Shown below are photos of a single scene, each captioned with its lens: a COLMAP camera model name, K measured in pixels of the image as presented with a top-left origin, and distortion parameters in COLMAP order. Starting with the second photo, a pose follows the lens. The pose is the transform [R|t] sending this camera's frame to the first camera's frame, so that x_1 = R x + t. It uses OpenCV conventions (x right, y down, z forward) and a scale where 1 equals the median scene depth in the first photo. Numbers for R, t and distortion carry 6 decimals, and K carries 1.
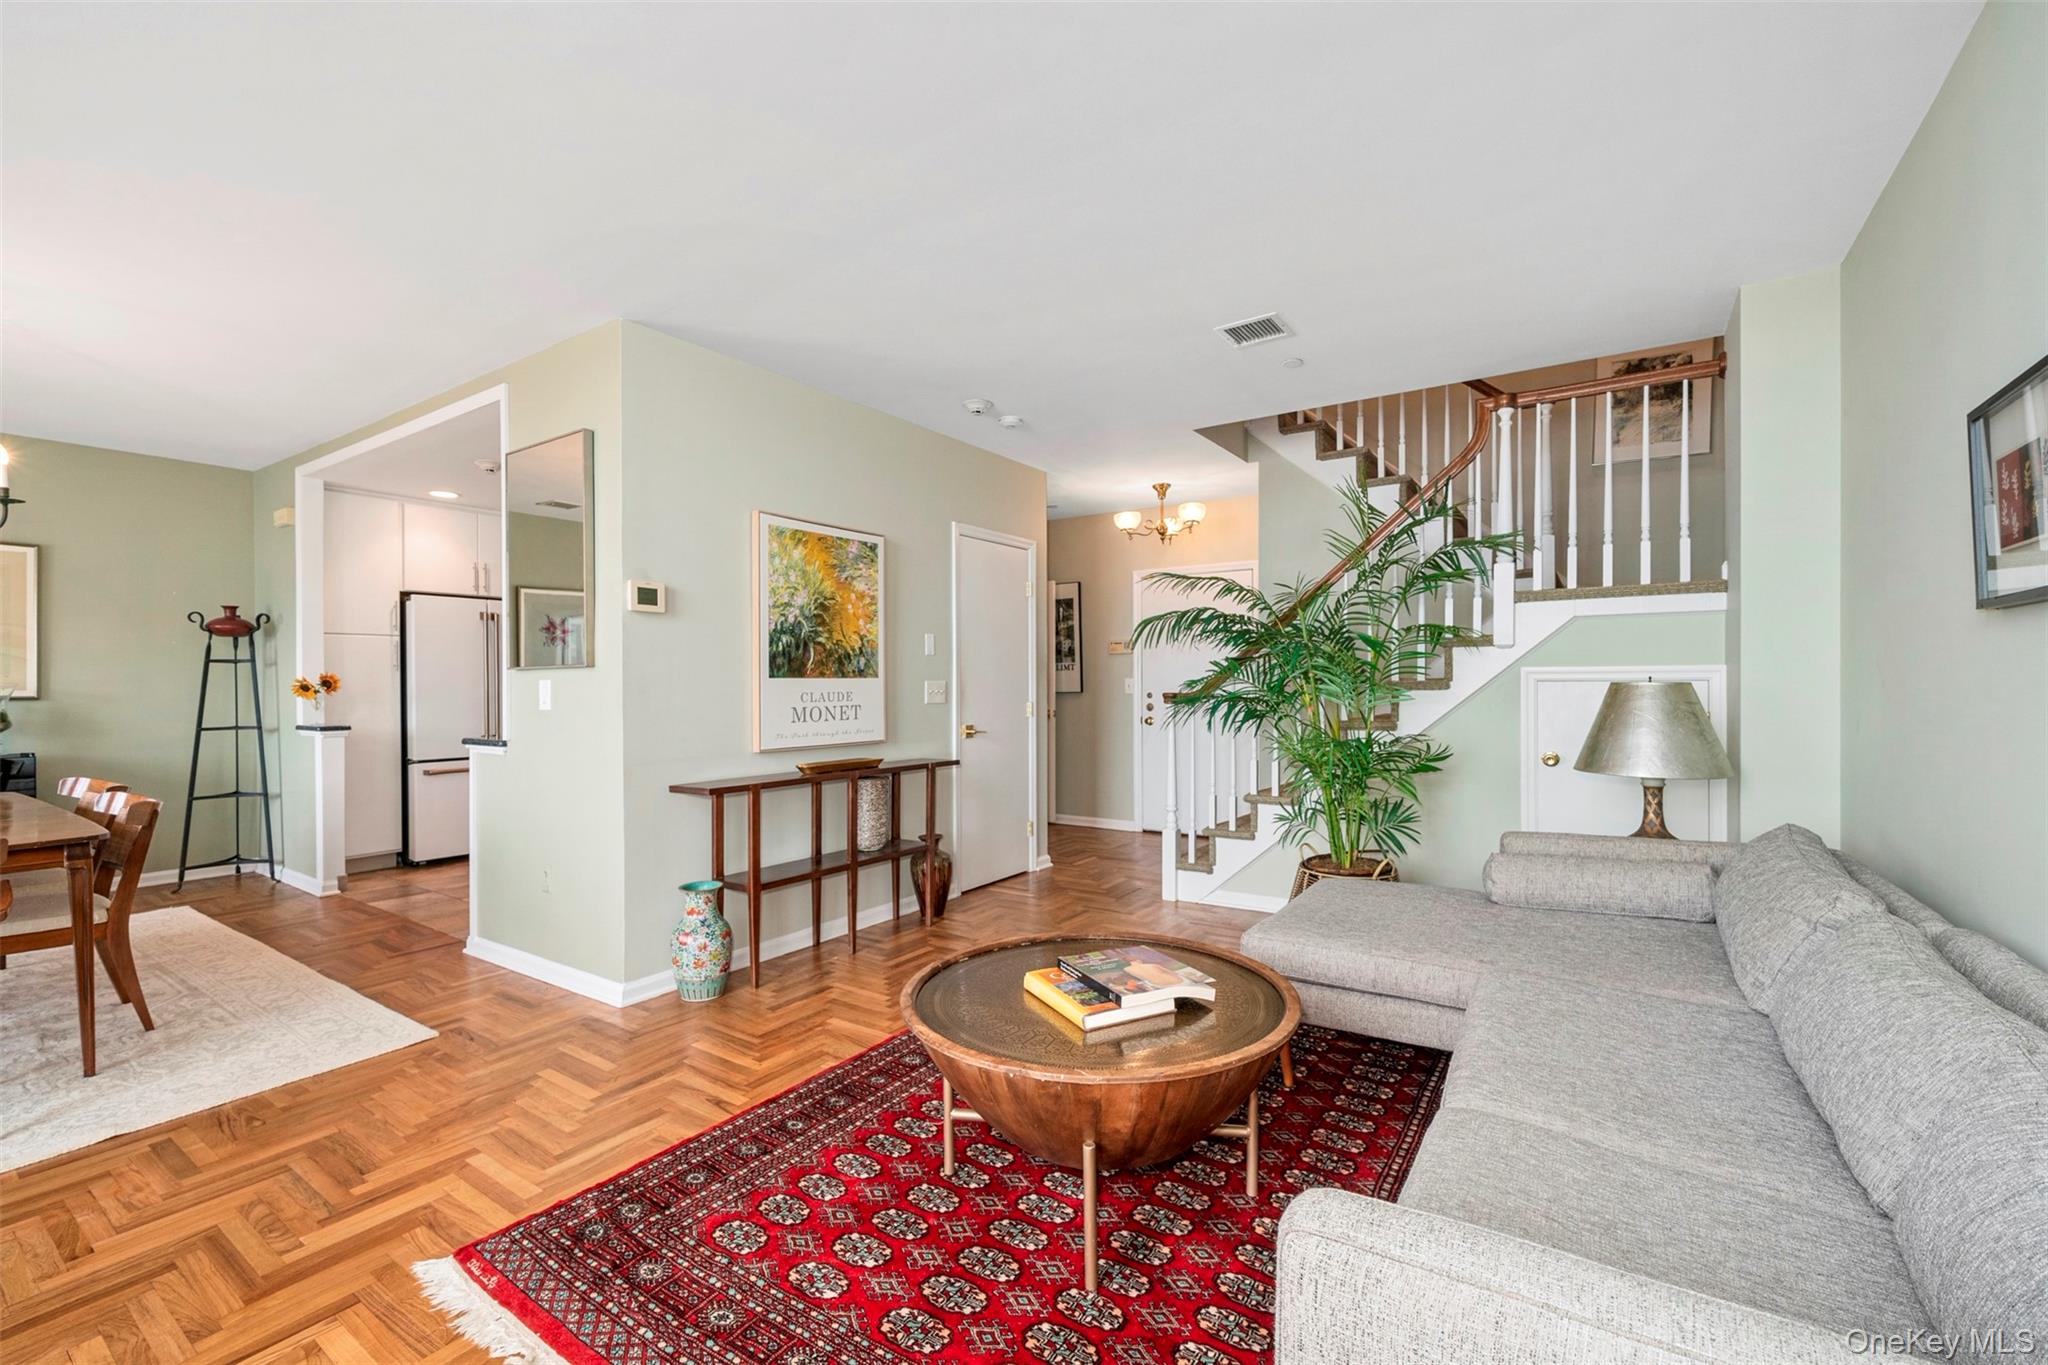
lens RADIAL K [[863.7, 0, 996.9], [0, 863.7, 679.6], [0, 0, 1]] dist [0.009416, -0.000061]
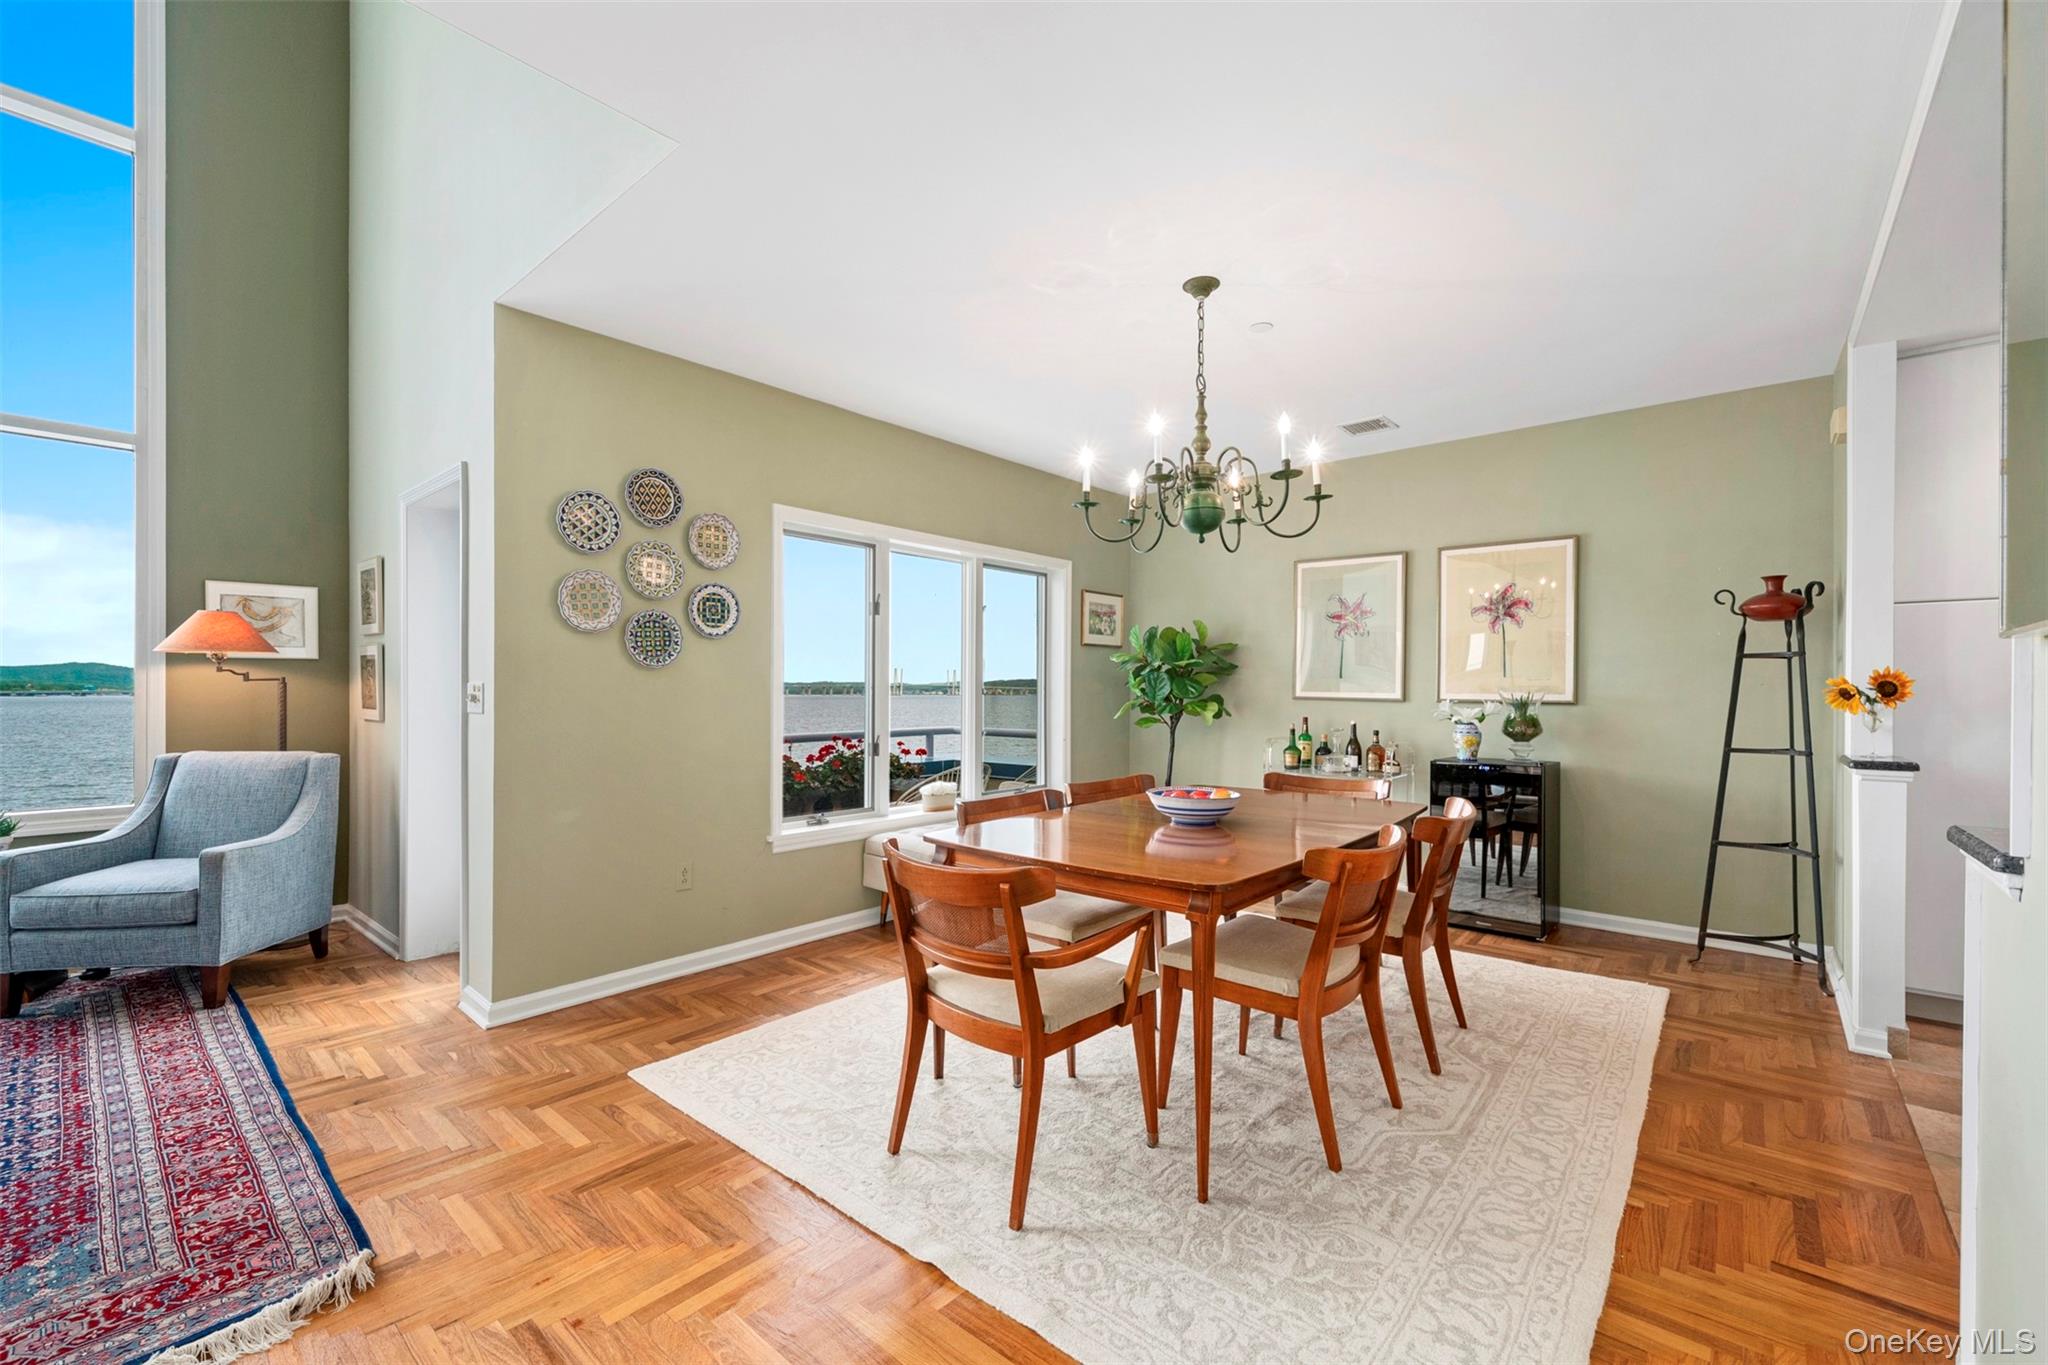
lens RADIAL K [[850.3, 0, 1014.6], [0, 850.3, 688.6], [0, 0, 1]] dist [-0.003502, 0.000236]
pose [[-0.093300, 0.002691, -0.995634, -0.199262], [-0.000857, 0.999996, 0.002783, 0.005683], [0.995638, 0.001113, -0.093297, 0.620074]]
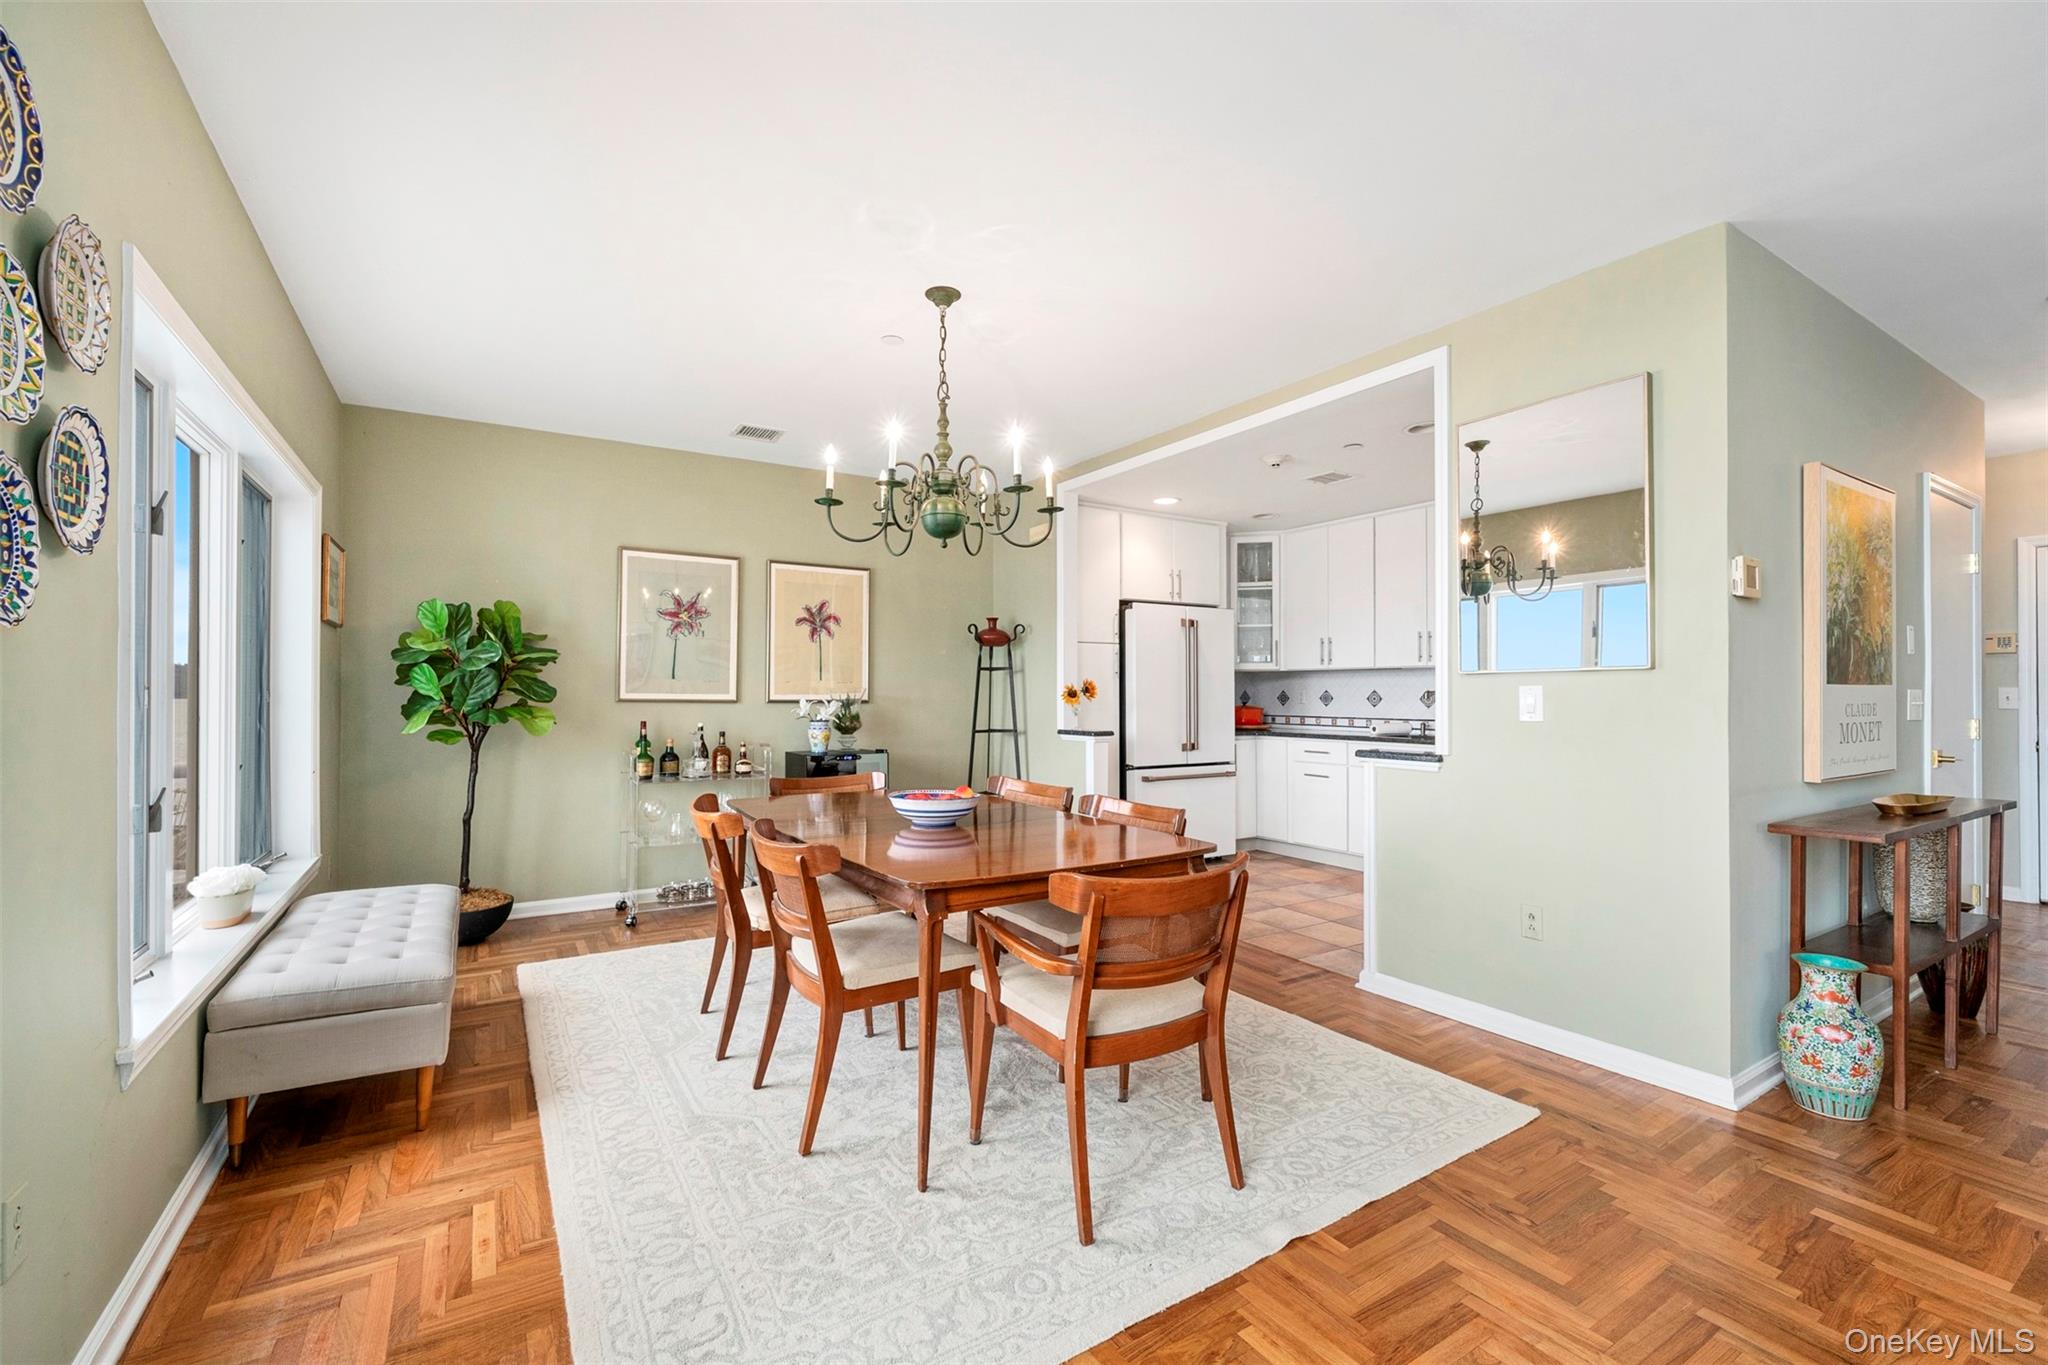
lens RADIAL K [[850.3, 0, 1022.1], [0, 850.3, 689.7], [0, 0, 1]] dist [-0.003502, 0.000236]
pose [[0.923556, 0.004584, -0.383436, -0.597257], [-0.004819, 0.999988, 0.000348, 0.005751], [0.383433, 0.001527, 0.923567, 0.047781]]
